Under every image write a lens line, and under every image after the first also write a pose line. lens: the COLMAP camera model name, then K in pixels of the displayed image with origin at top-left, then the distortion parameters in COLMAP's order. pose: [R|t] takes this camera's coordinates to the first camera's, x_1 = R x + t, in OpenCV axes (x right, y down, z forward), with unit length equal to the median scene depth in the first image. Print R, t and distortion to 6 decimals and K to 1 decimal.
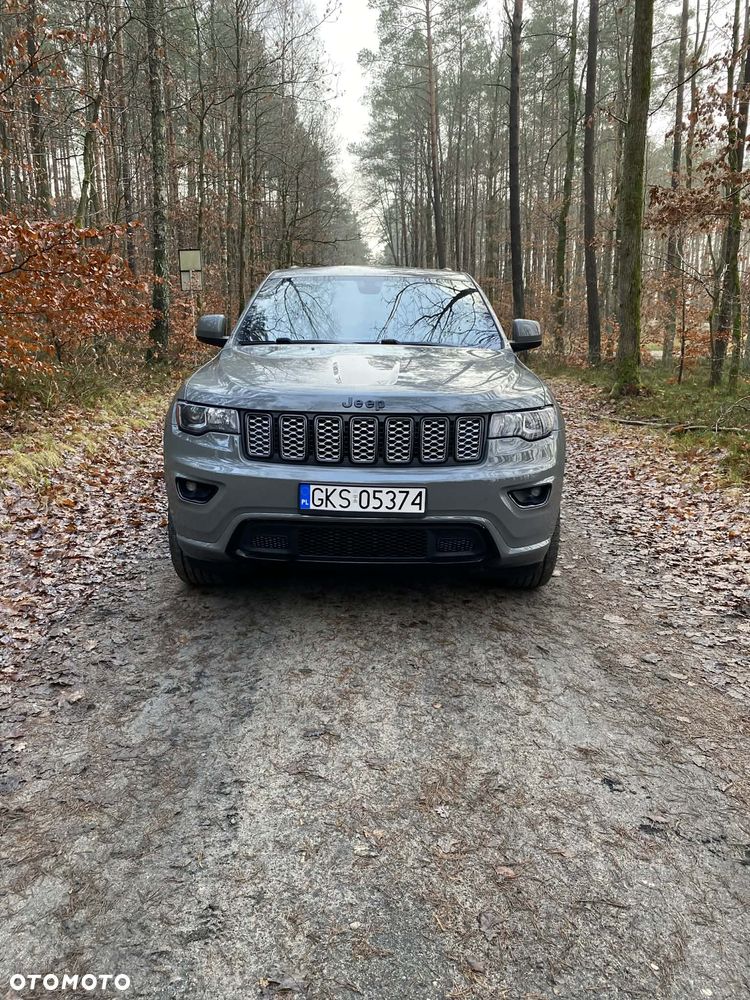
lens RADIAL K [[763.0, 0, 375.0], [0, 763.0, 500.0], [0, 0, 1]] dist [0.061433, -0.004436]
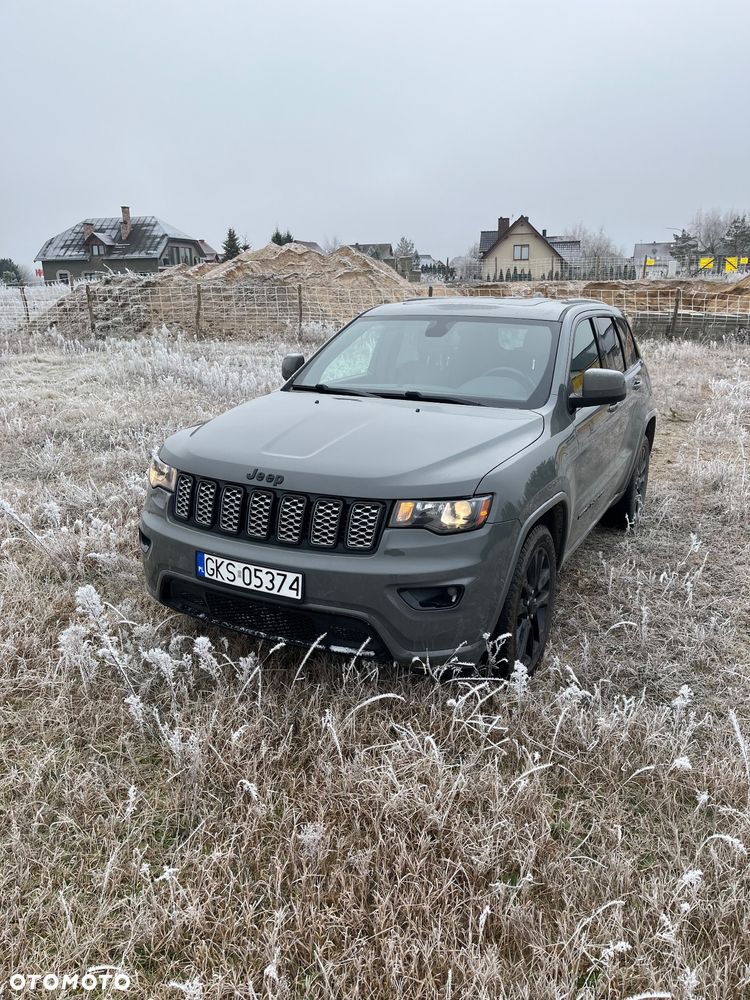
lens RADIAL K [[763.0, 0, 375.0], [0, 763.0, 500.0], [0, 0, 1]] dist [0.061433, -0.004436]
pose [[0.892633, 0.114144, -0.436094, 0.546859], [-0.101607, 0.993462, 0.052053, -0.164778], [0.439184, -0.002154, 0.898394, 0.188103]]
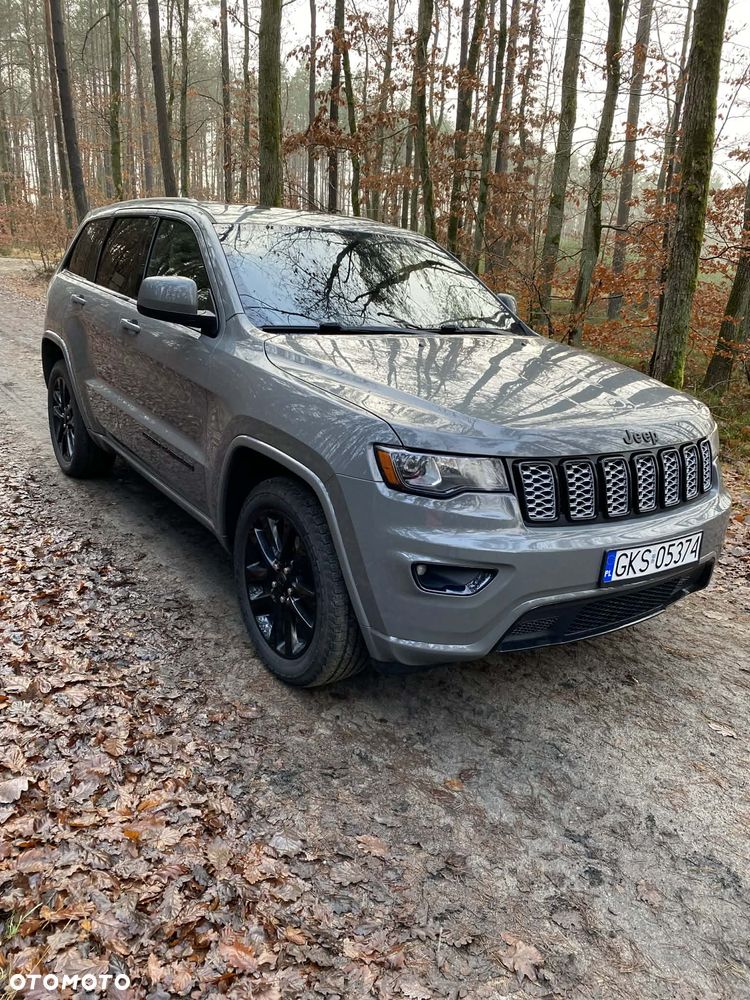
lens RADIAL K [[773.3, 0, 375.0], [0, 773.3, 500.0], [0, 0, 1]] dist [0.005982, 0.000293]
pose [[0.818767, -0.131720, 0.558812, -0.712652], [0.069133, 0.988863, 0.131795, -0.190135], [-0.569948, -0.069277, 0.818755, 0.497817]]
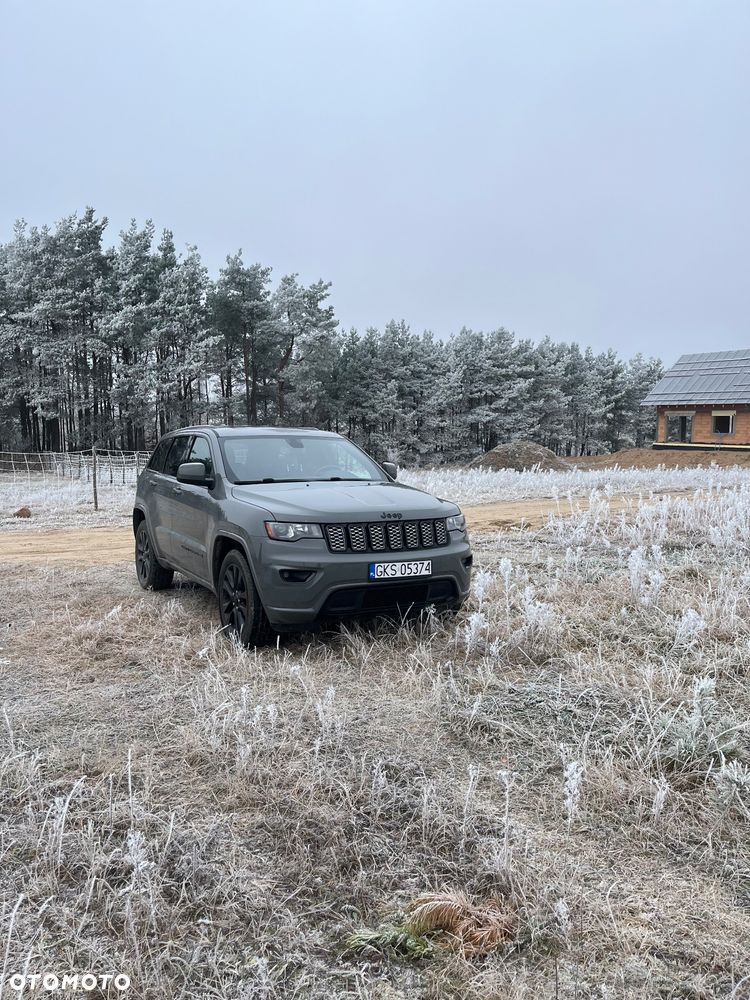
lens RADIAL K [[773.3, 0, 375.0], [0, 773.3, 500.0], [0, 0, 1]] dist [0.005982, 0.000293]
pose [[0.871117, -0.043287, 0.489164, -0.924288], [0.119785, 0.984749, -0.126175, 0.058159], [-0.476242, 0.168508, 0.863017, -0.521959]]
